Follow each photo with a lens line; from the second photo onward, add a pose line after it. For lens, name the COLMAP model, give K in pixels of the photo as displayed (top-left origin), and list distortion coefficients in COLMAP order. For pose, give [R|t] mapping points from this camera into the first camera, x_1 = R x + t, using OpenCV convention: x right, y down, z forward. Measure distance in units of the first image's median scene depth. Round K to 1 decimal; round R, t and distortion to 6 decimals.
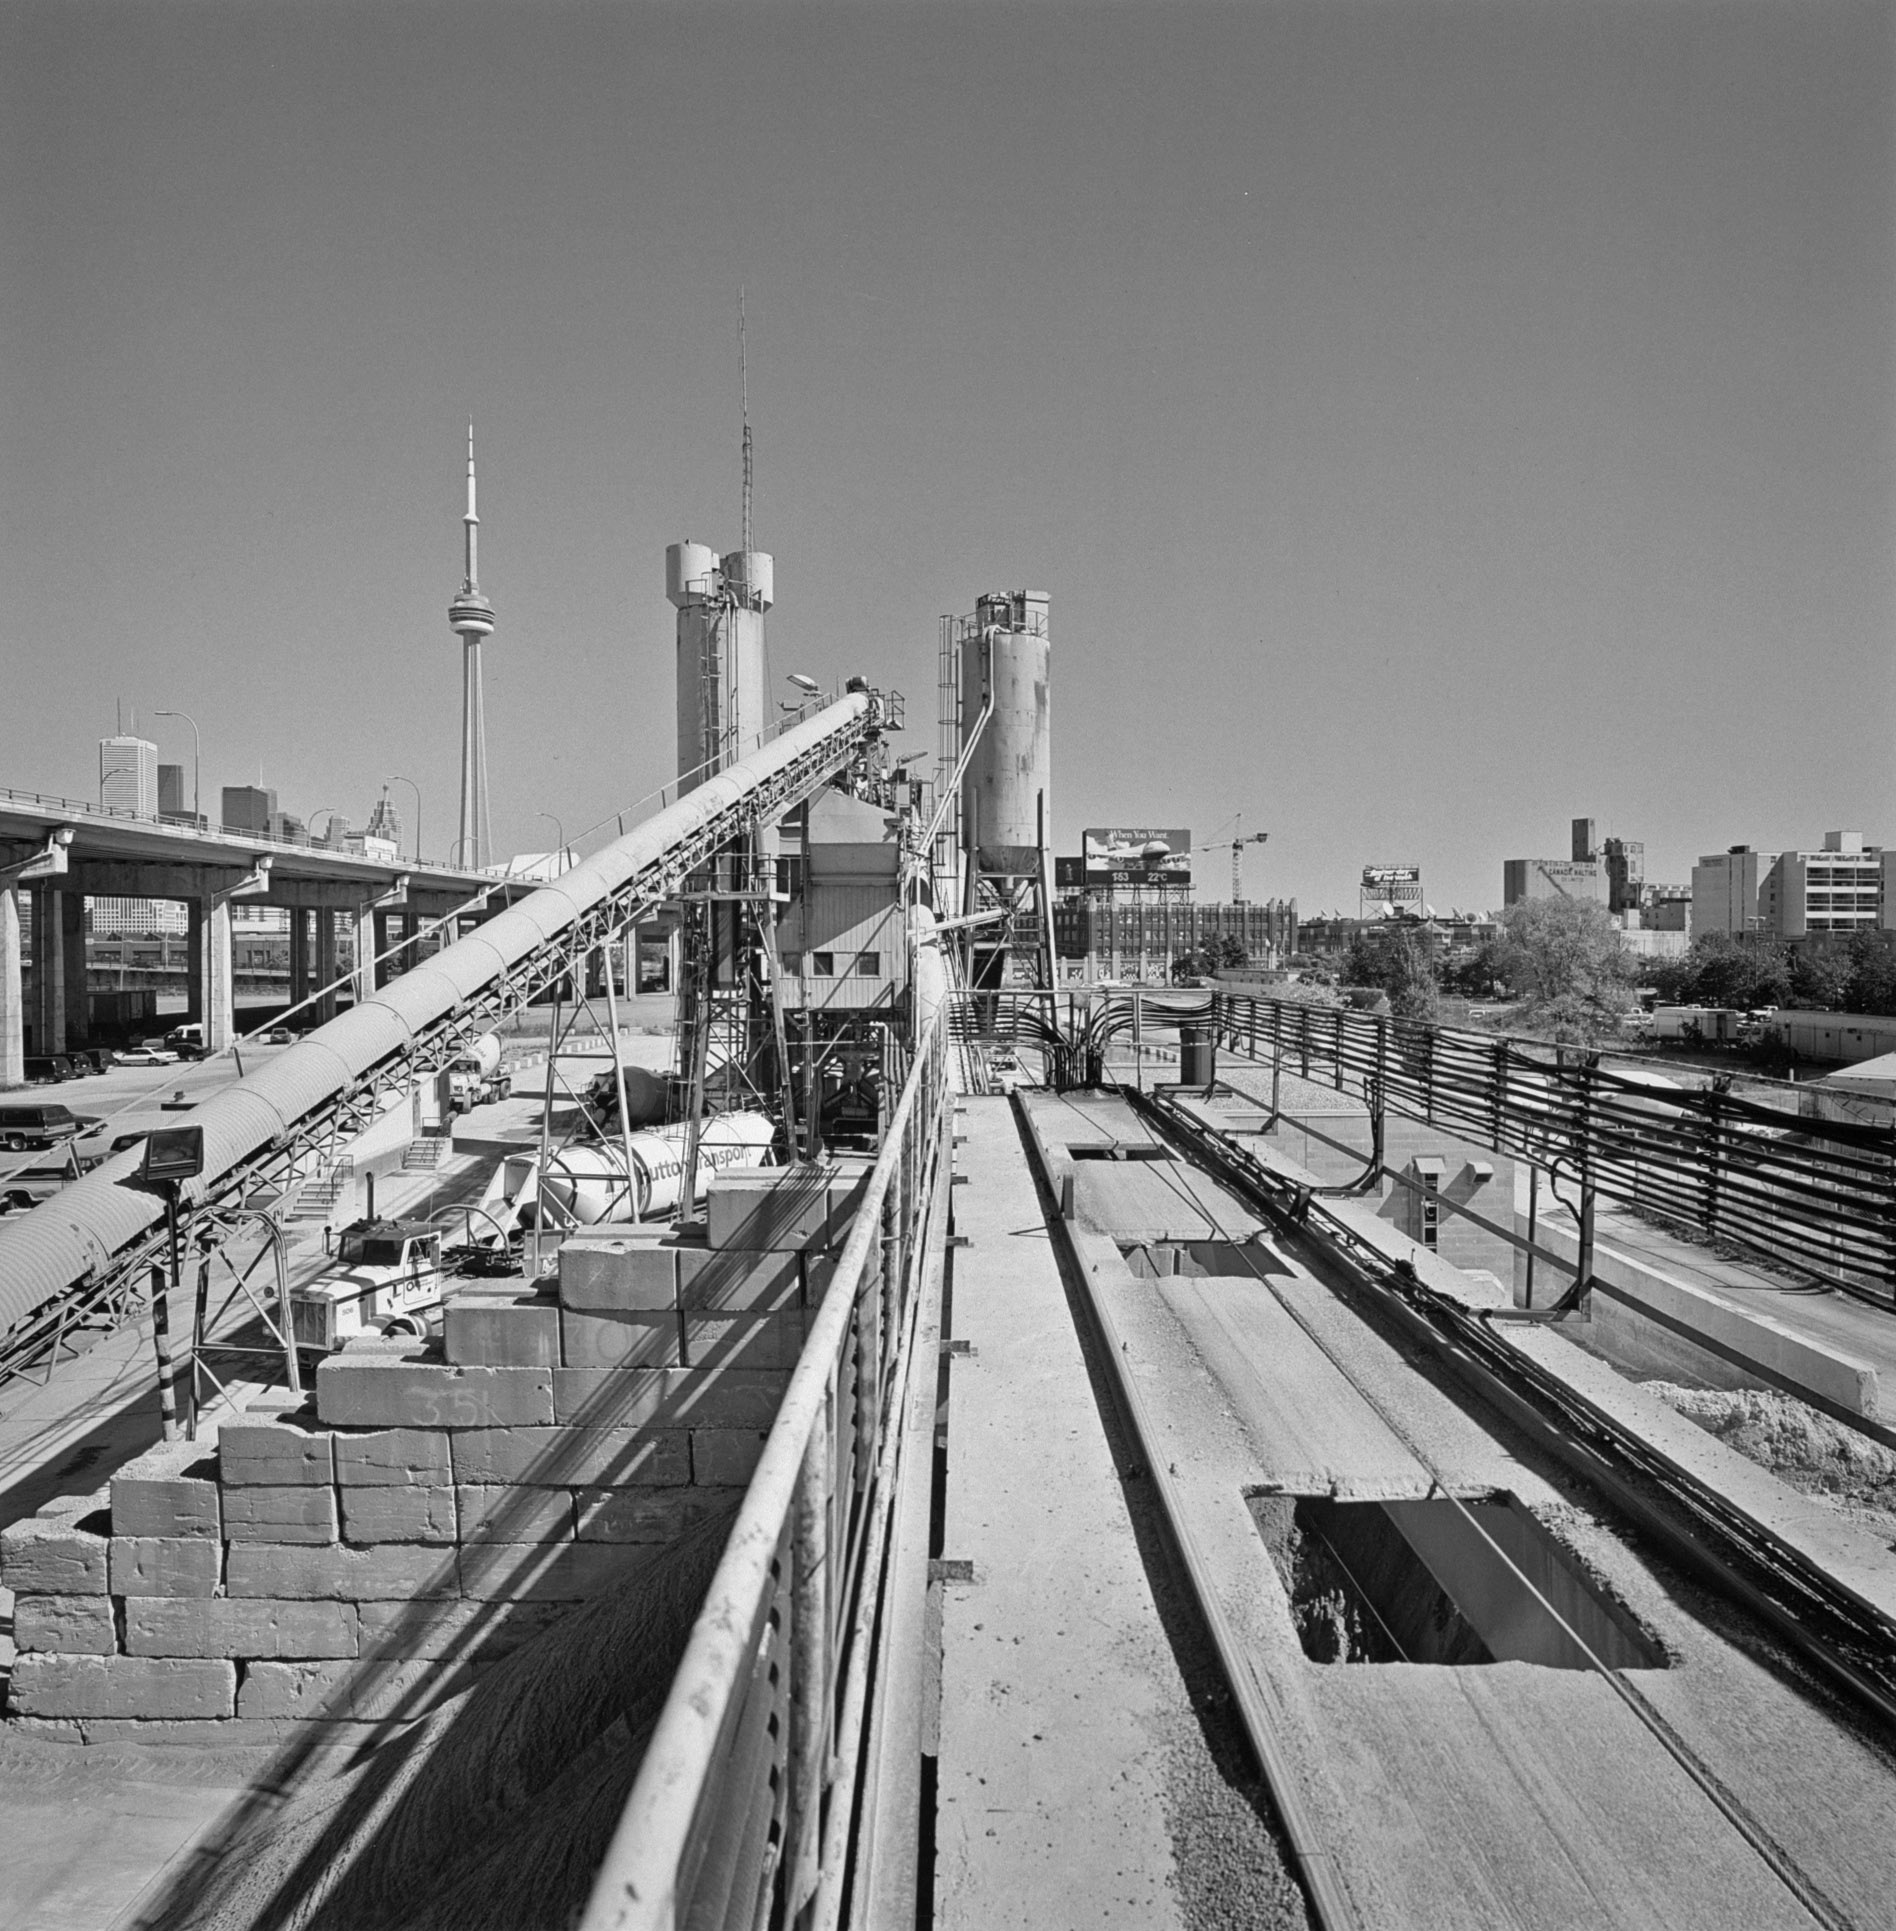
lens RADIAL K [[1857.0, 0, 947.7], [0, 1857.0, 963.2], [0, 0, 1]] dist [-0.001620, 0.000000]
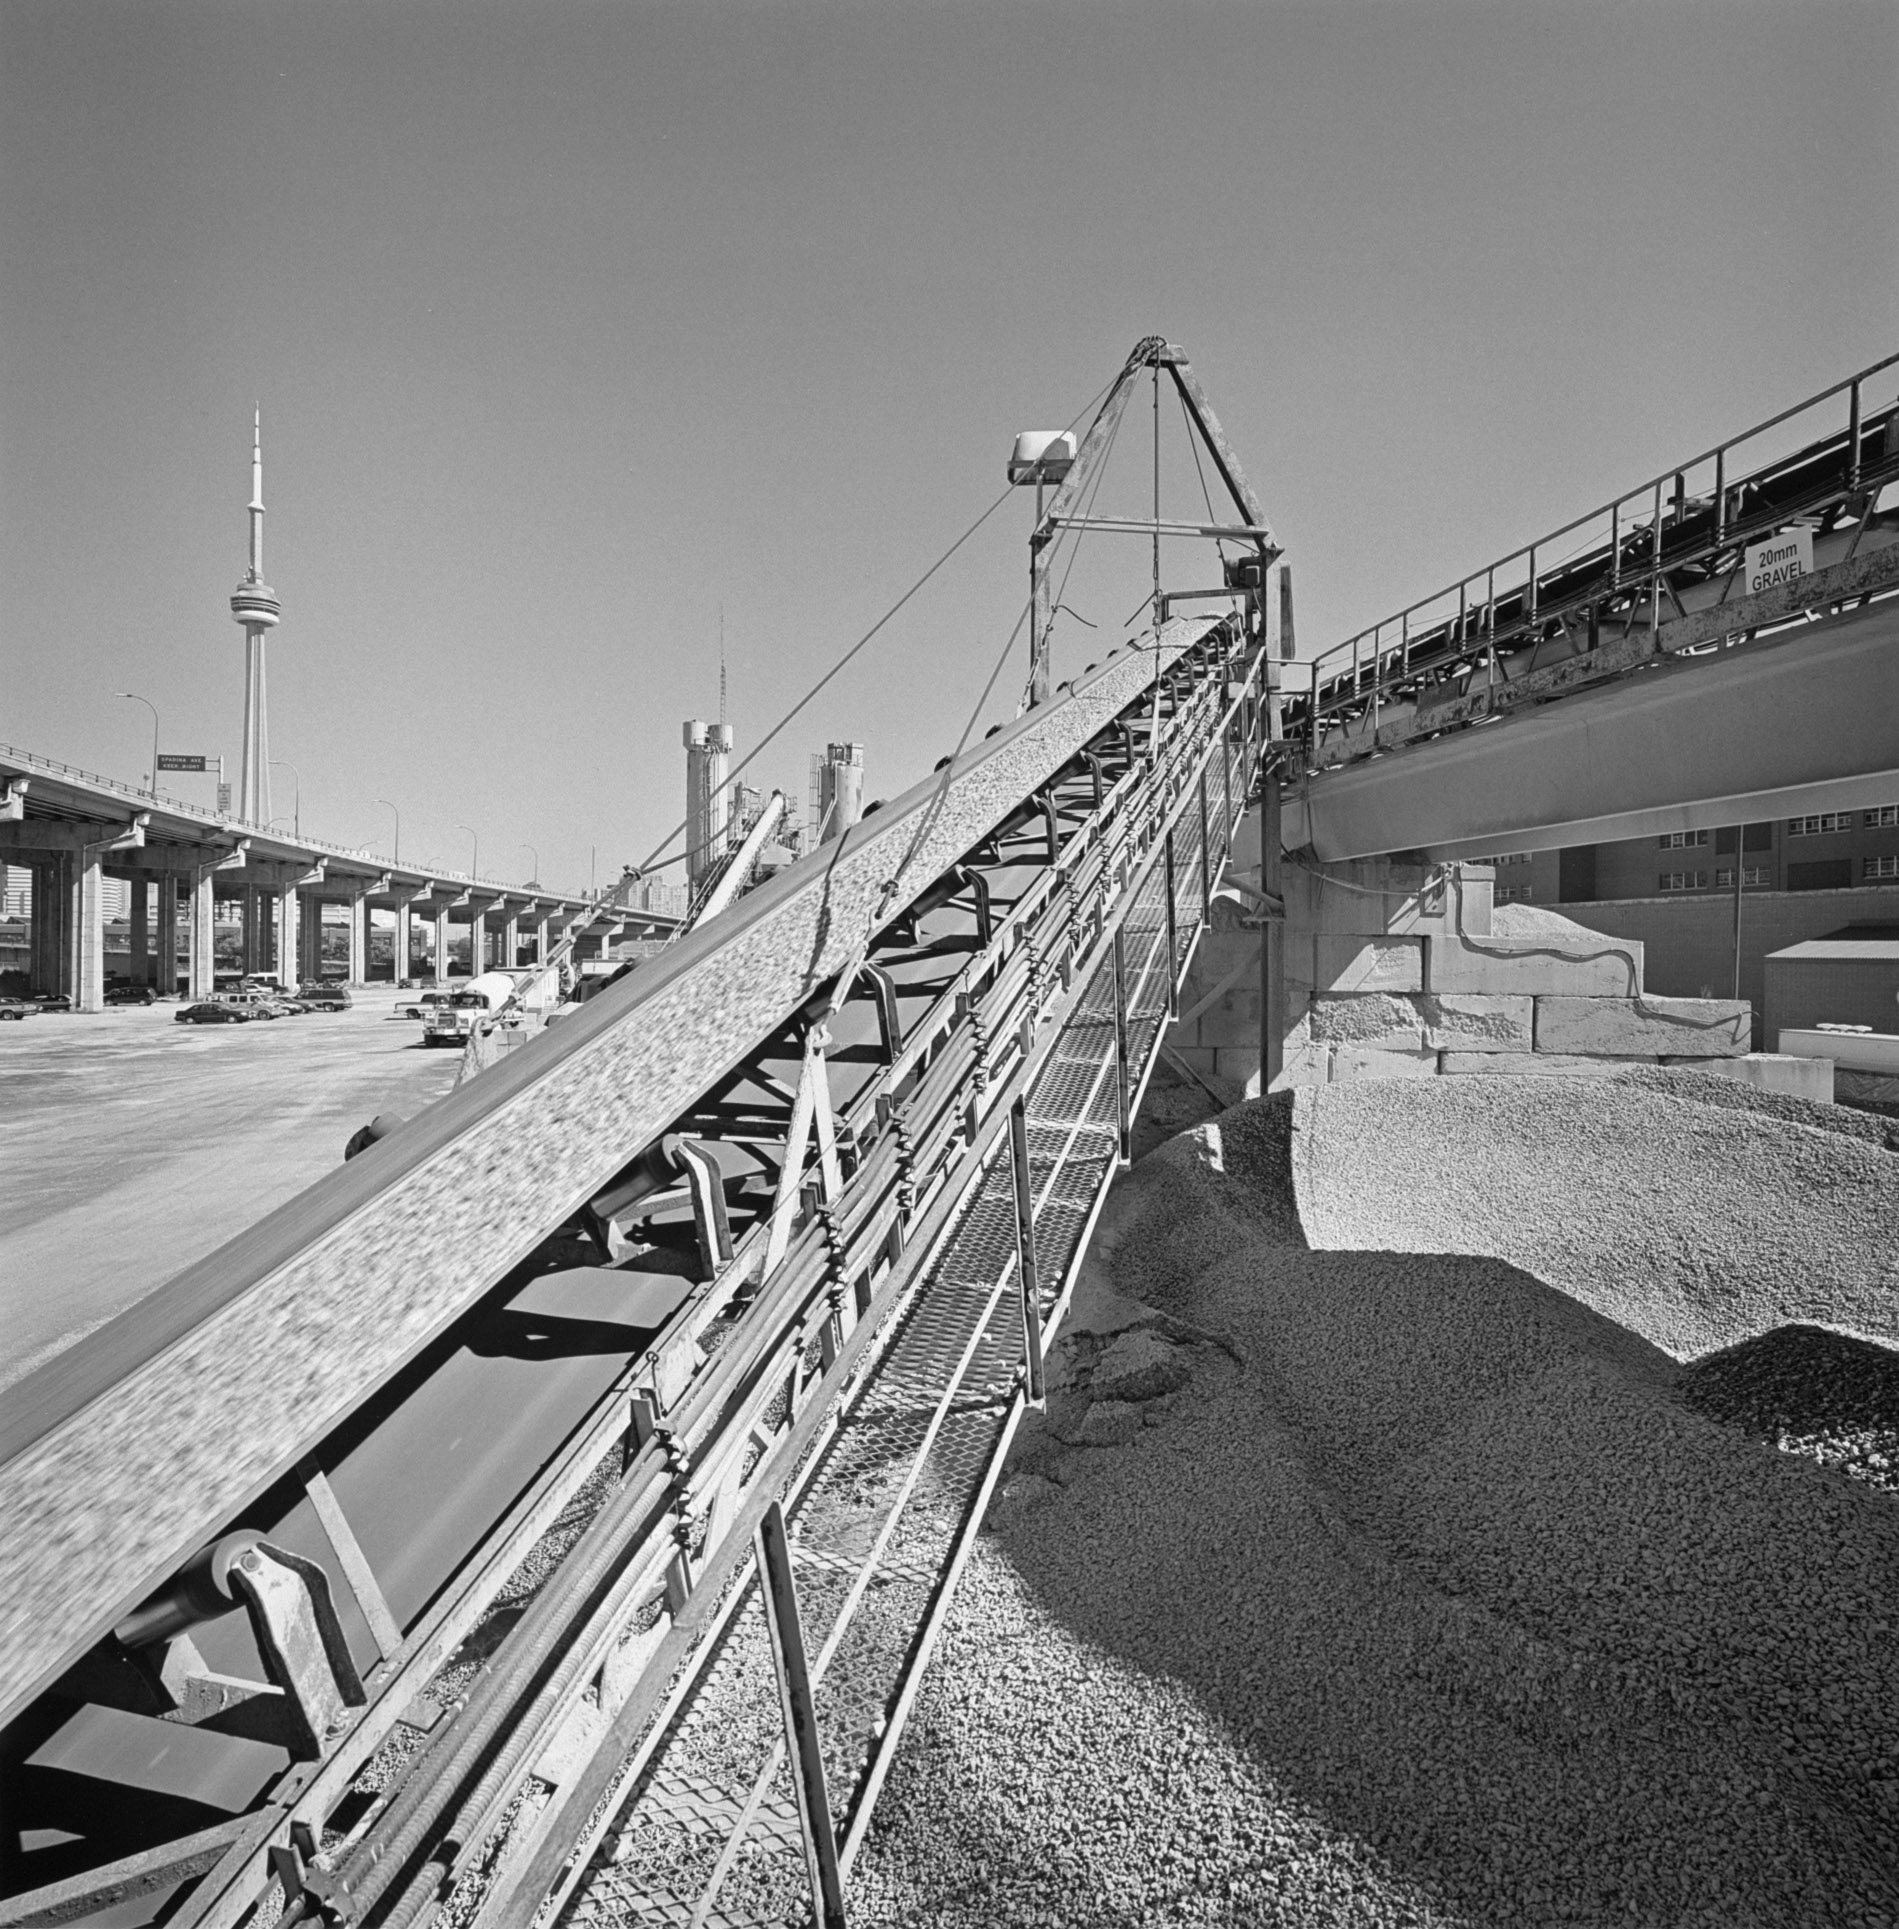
lens RADIAL K [[1855.1, 0, 949.6], [0, 1855.1, 965.2], [0, 0, 1]] dist [-0.001620, 0.000000]
pose [[0.993361, 0.015505, 0.113989, -0.032373], [-0.015173, 0.999878, -0.003786, 0.020998], [-0.114033, 0.002031, 0.993475, -0.420952]]
